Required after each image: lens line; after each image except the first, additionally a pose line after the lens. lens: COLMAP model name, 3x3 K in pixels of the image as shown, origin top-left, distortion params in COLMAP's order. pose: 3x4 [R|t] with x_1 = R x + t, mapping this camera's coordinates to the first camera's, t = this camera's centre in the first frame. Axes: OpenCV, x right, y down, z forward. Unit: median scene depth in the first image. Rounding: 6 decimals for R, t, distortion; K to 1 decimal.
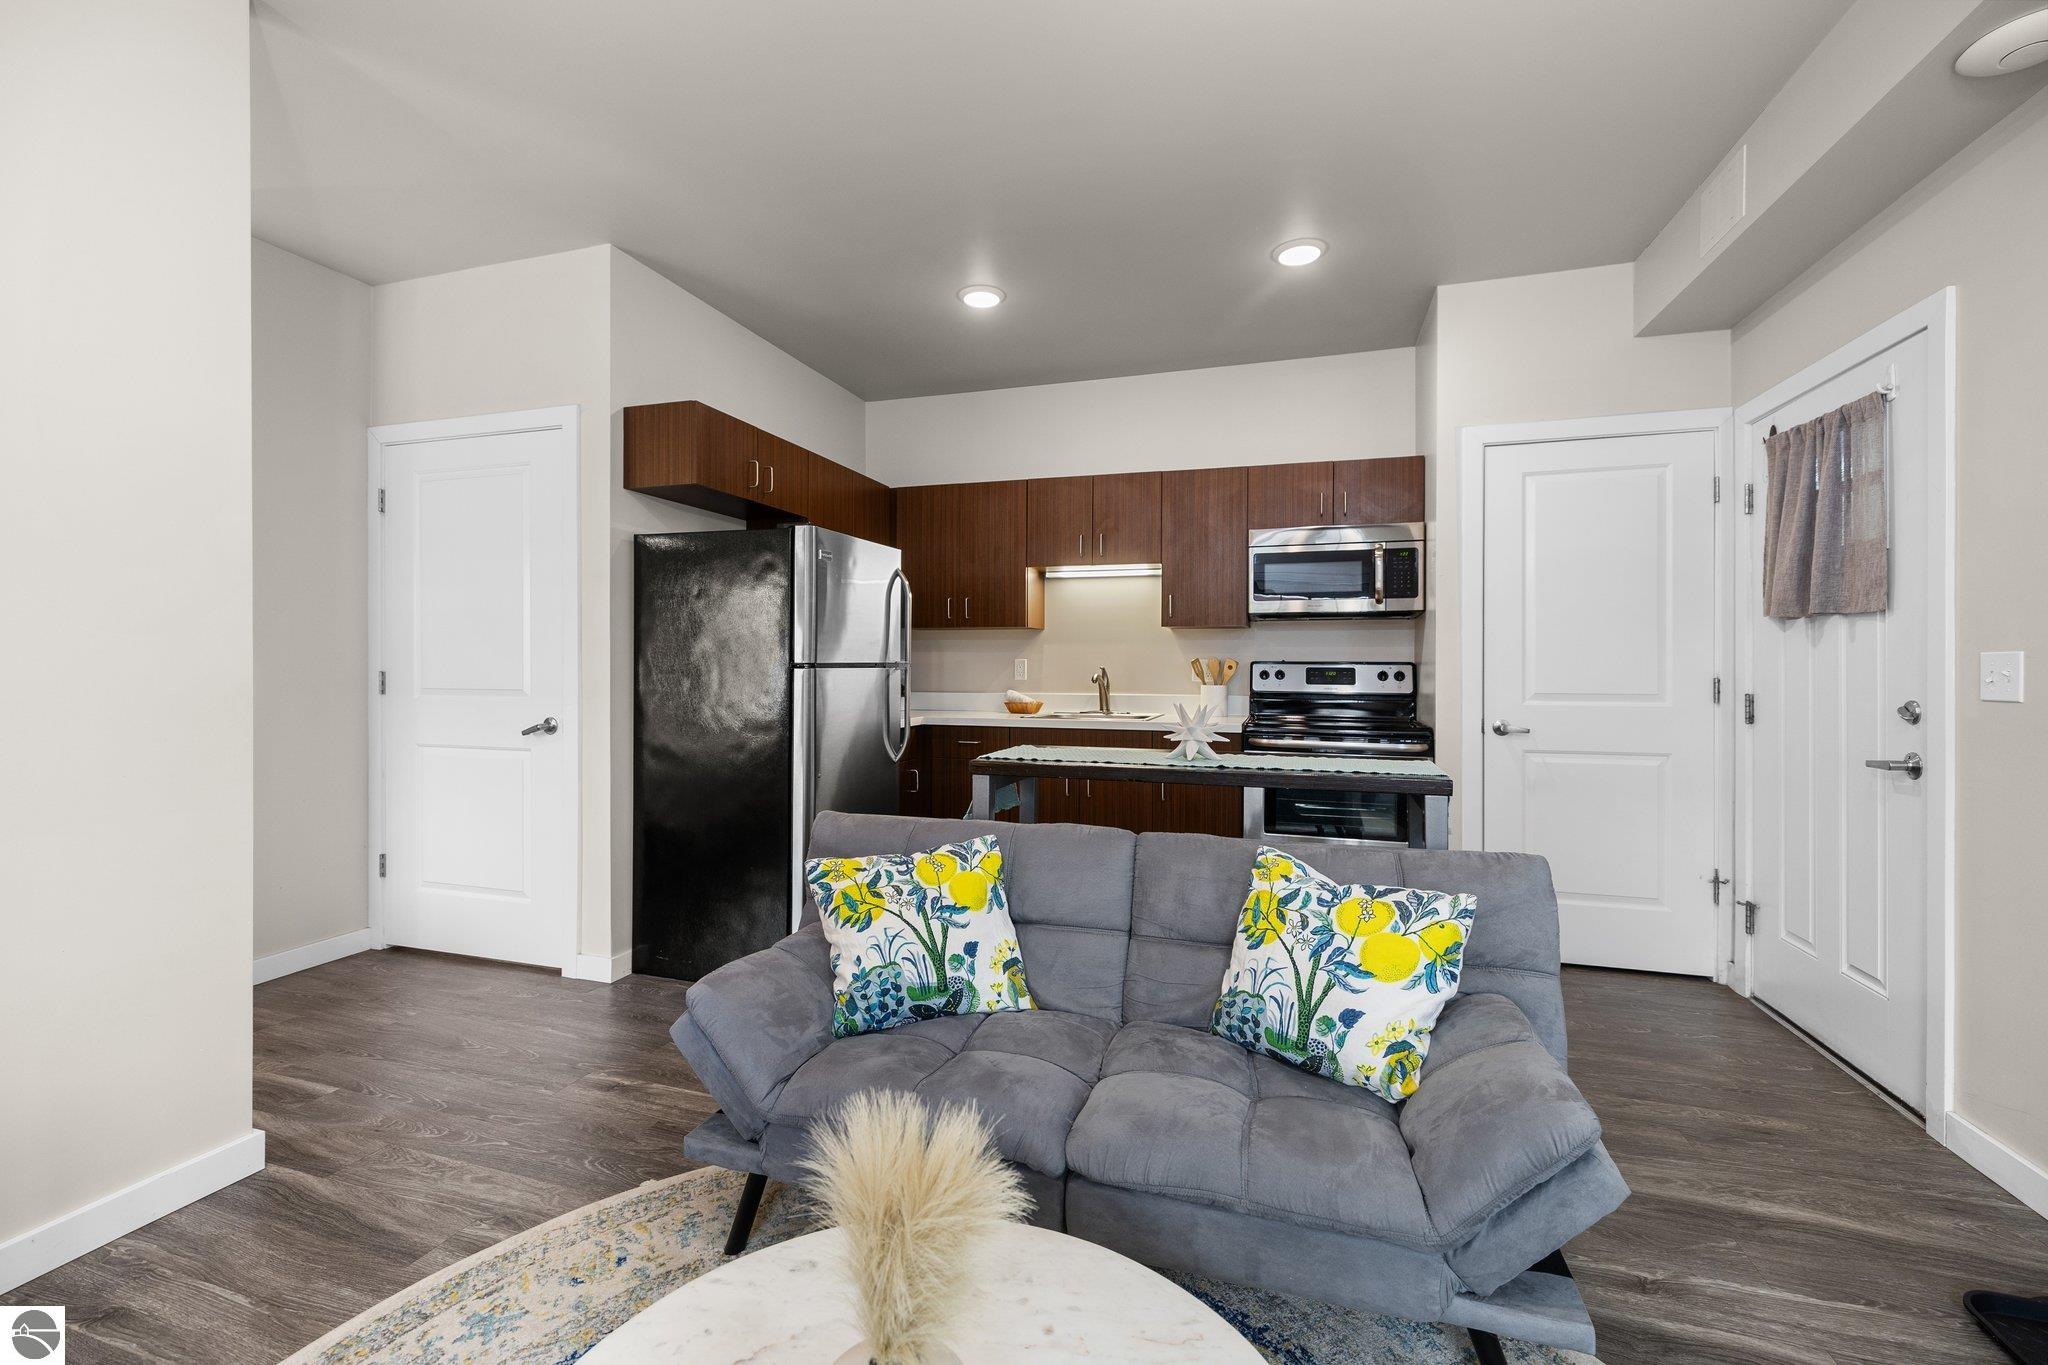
lens RADIAL K [[863.3, 0, 1022.4], [0, 863.3, 664.6], [0, 0, 1]] dist [0.001916, 0.000264]
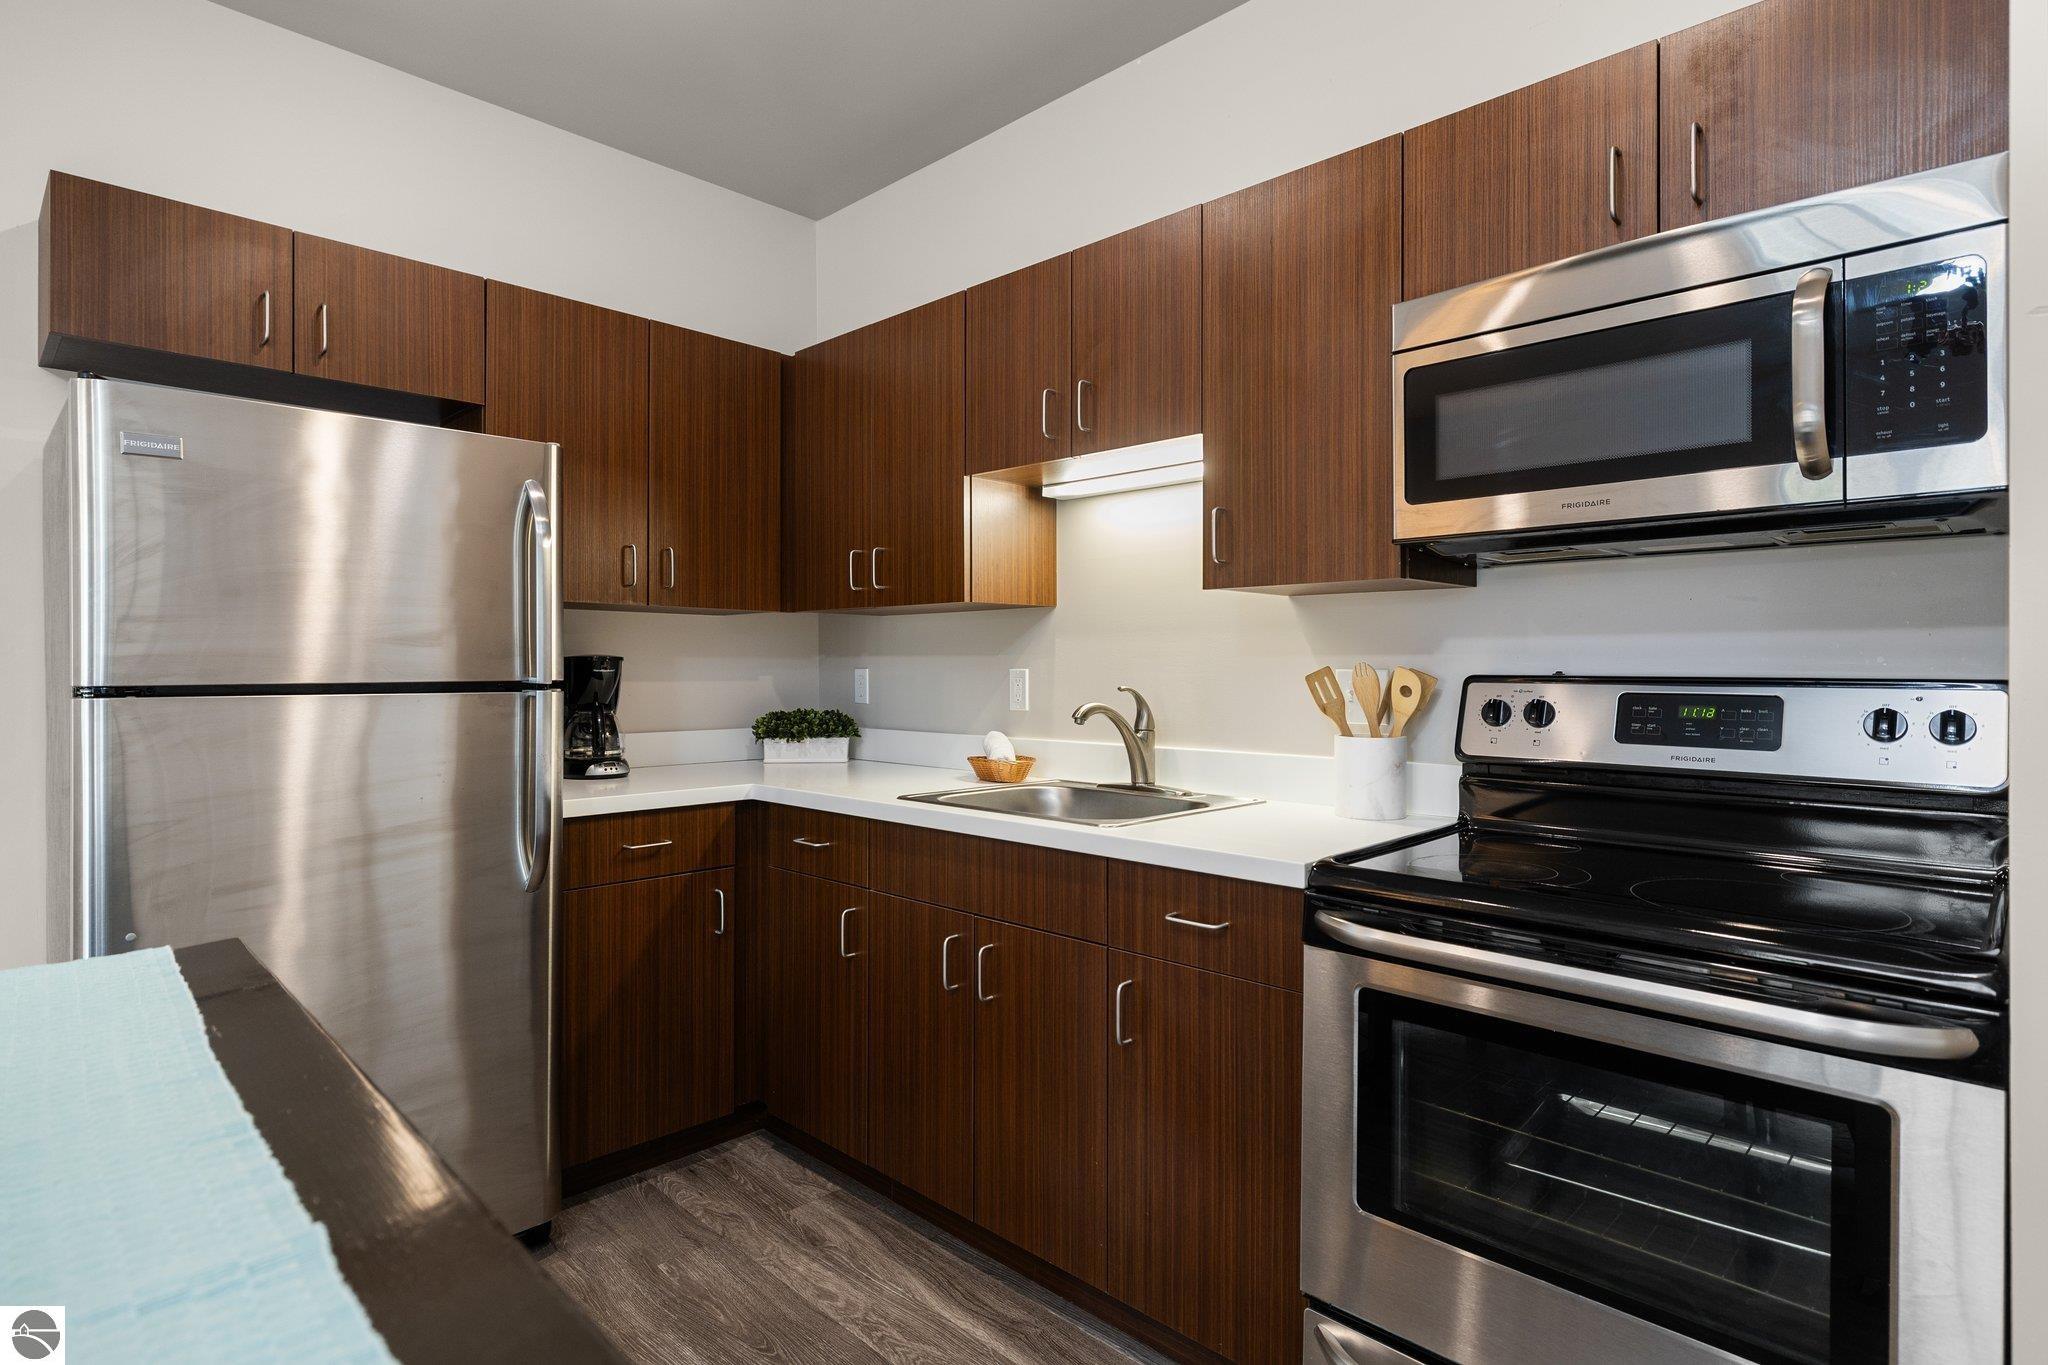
lens RADIAL K [[1067.7, 0, 1021.6], [0, 1067.7, 668.9], [0, 0, 1]] dist [0.005532, 0.000460]
pose [[0.892767, -0.003428, -0.450506, 0.332620], [0.004915, 0.999986, 0.002132, -0.009221], [0.450492, -0.004117, 0.892771, 0.554423]]
